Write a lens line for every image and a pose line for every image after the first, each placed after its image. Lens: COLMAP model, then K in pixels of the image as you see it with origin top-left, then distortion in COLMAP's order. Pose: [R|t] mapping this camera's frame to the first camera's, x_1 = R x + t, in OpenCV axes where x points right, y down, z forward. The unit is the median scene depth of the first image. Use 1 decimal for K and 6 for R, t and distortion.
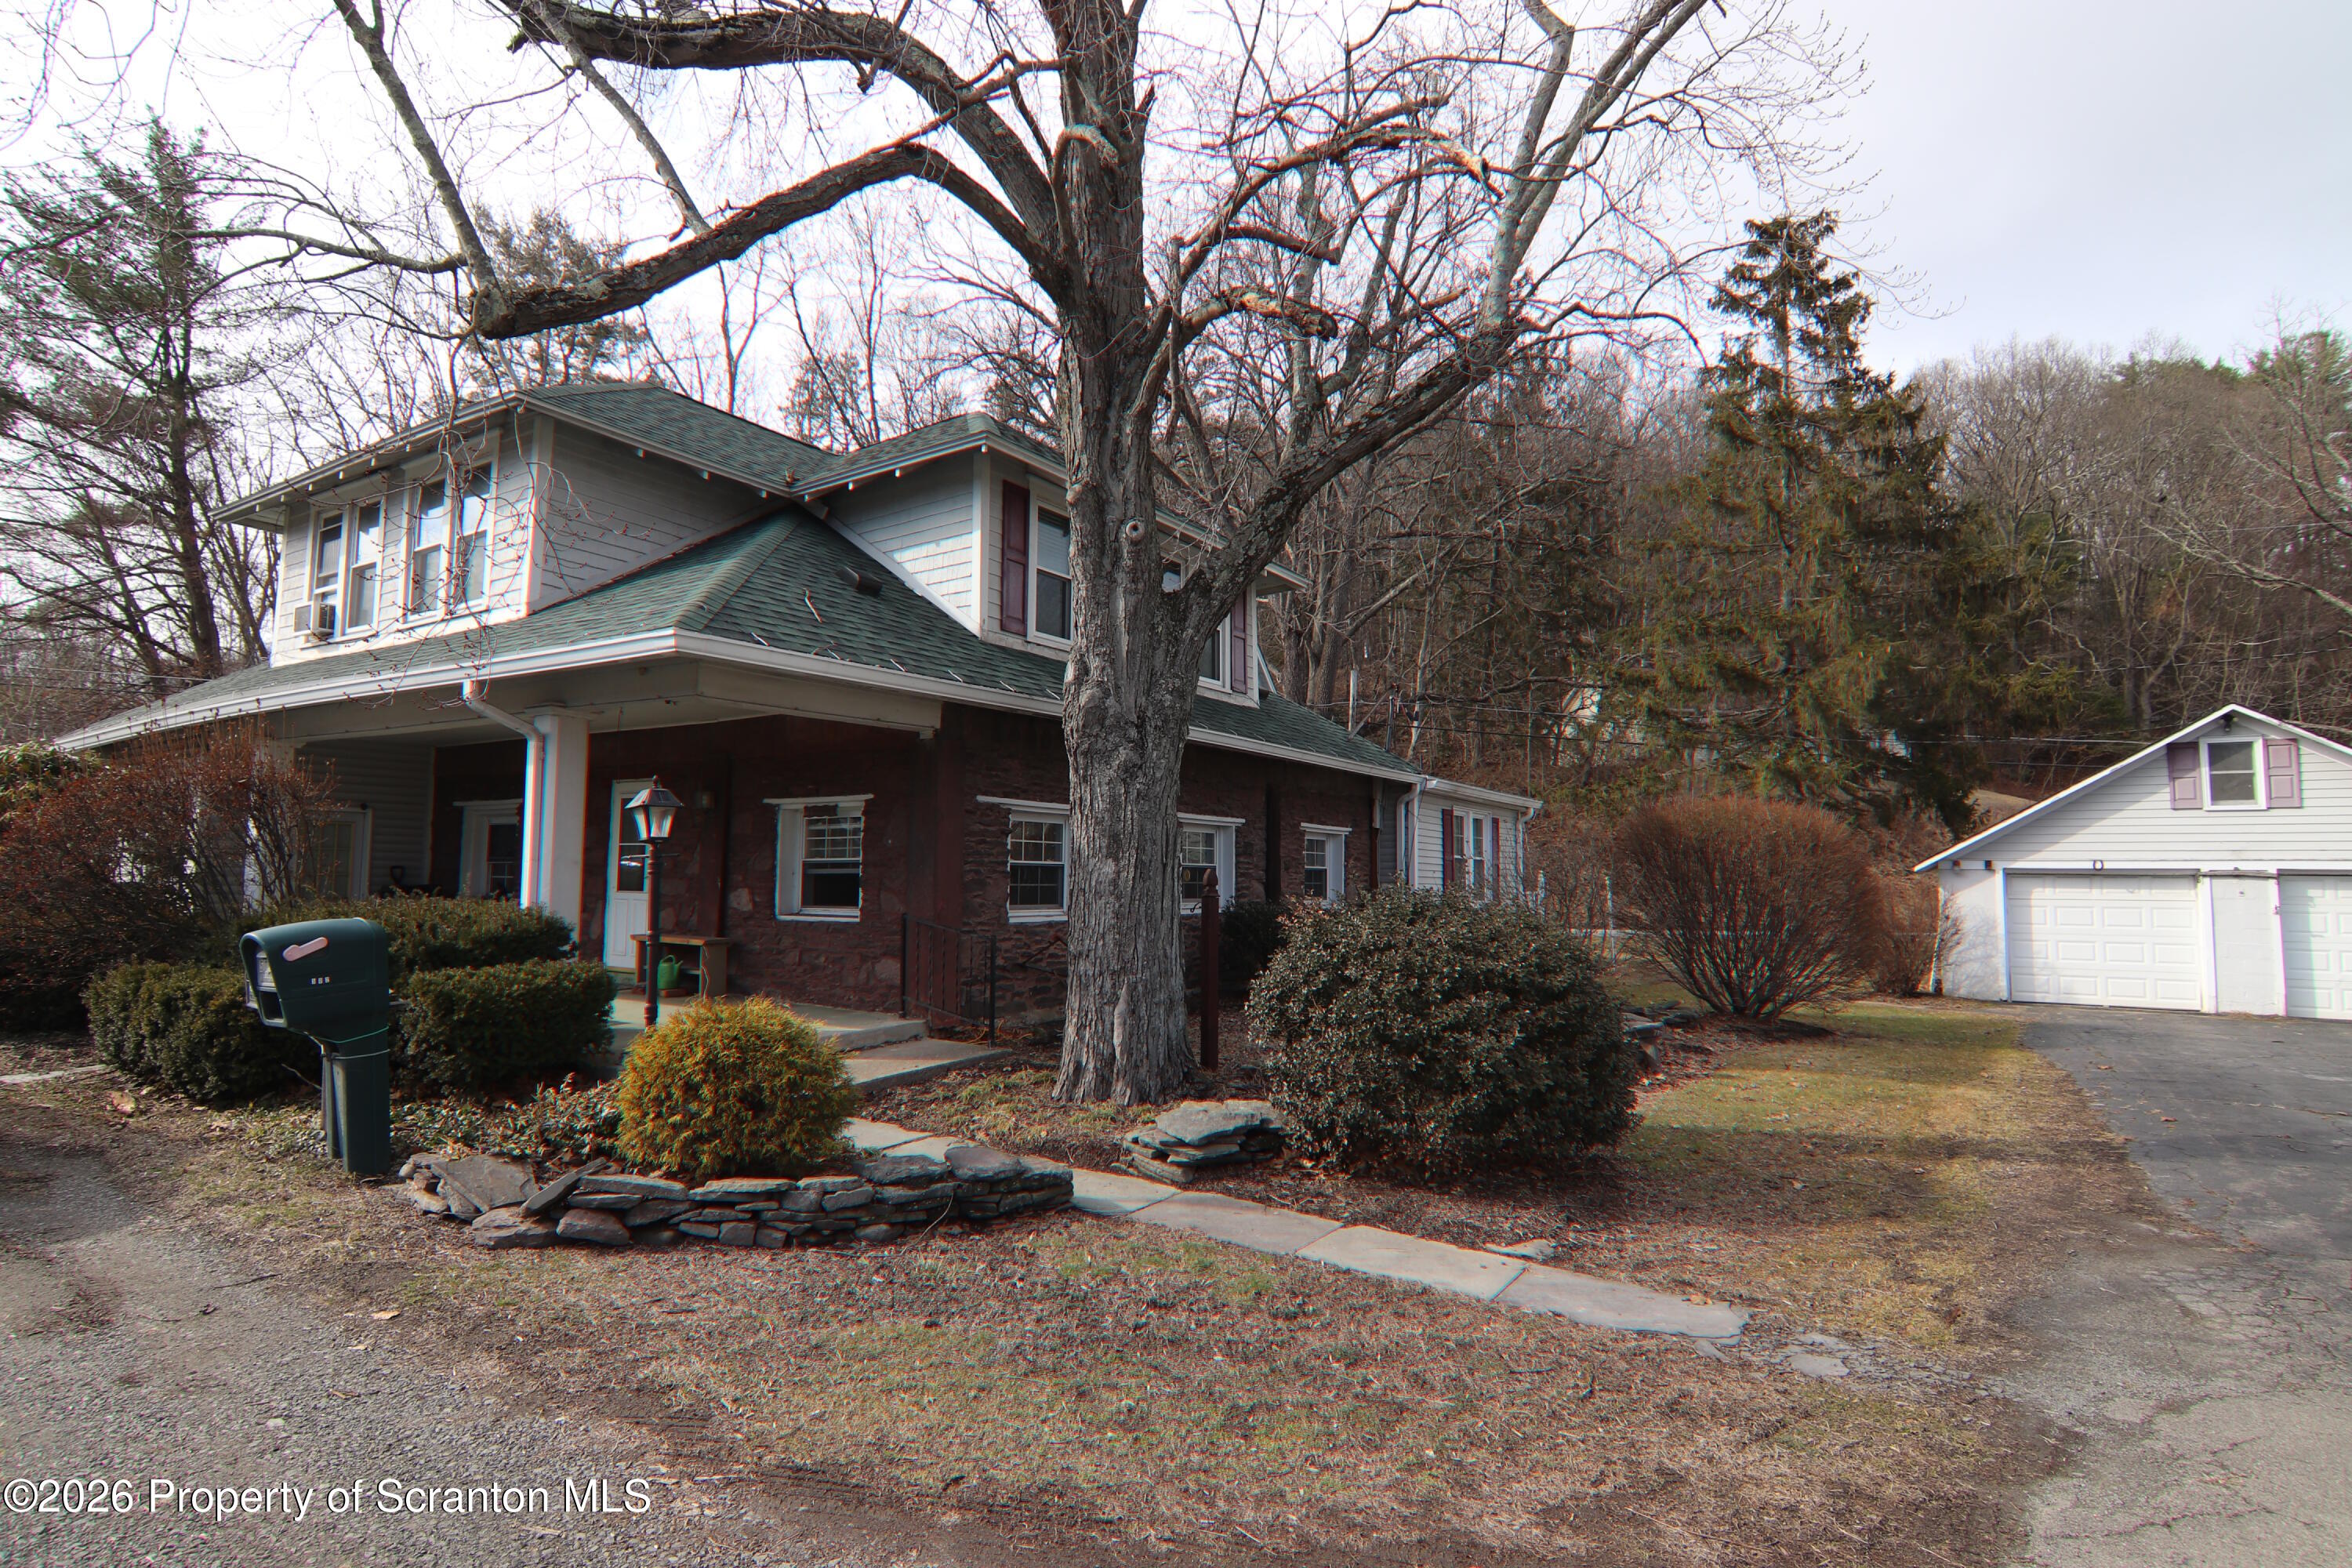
lens RADIAL K [[1210.7, 0, 1209.5], [0, 1210.7, 776.6], [0, 0, 1]] dist [-0.003905, -0.000851]
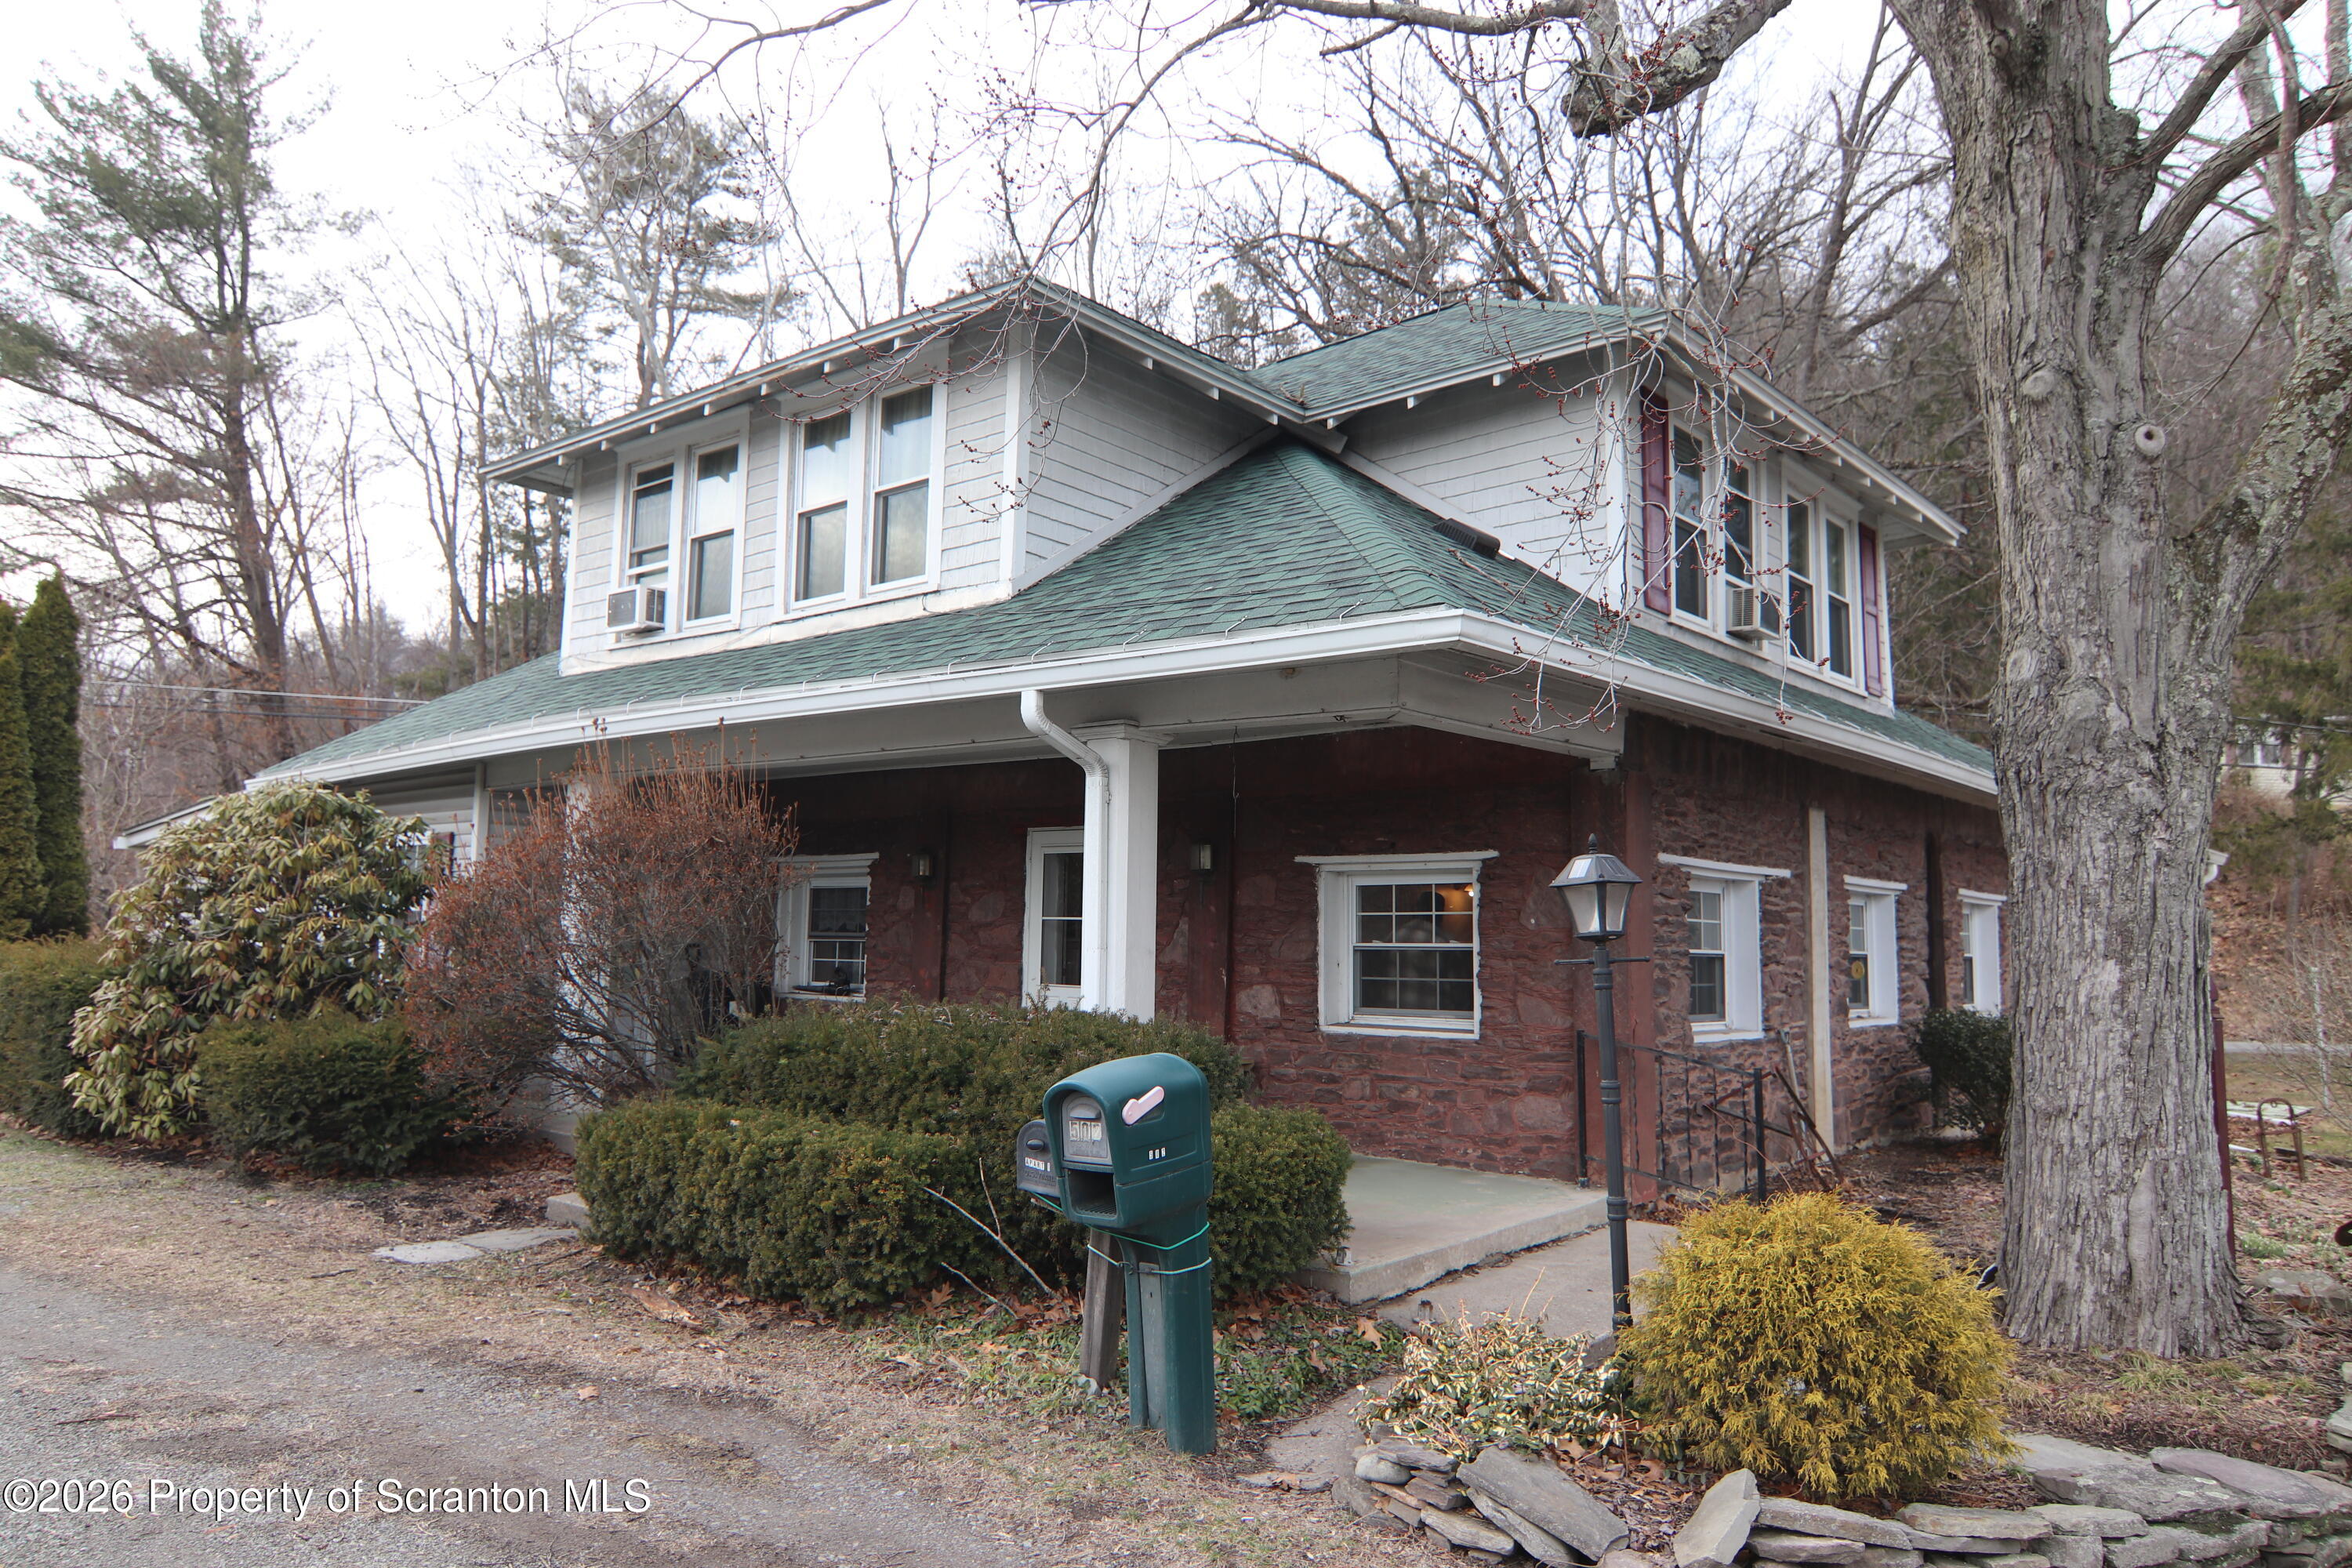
lens RADIAL K [[1615.2, 0, 1175.8], [0, 1615.2, 776.3], [0, 0, 1]] dist [0.011777, -0.006333]
pose [[0.993104, -0.004813, -0.117136, -0.301258], [0.002227, 0.999751, -0.022204, -0.006420], [0.117213, 0.021790, 0.992868, 0.067273]]
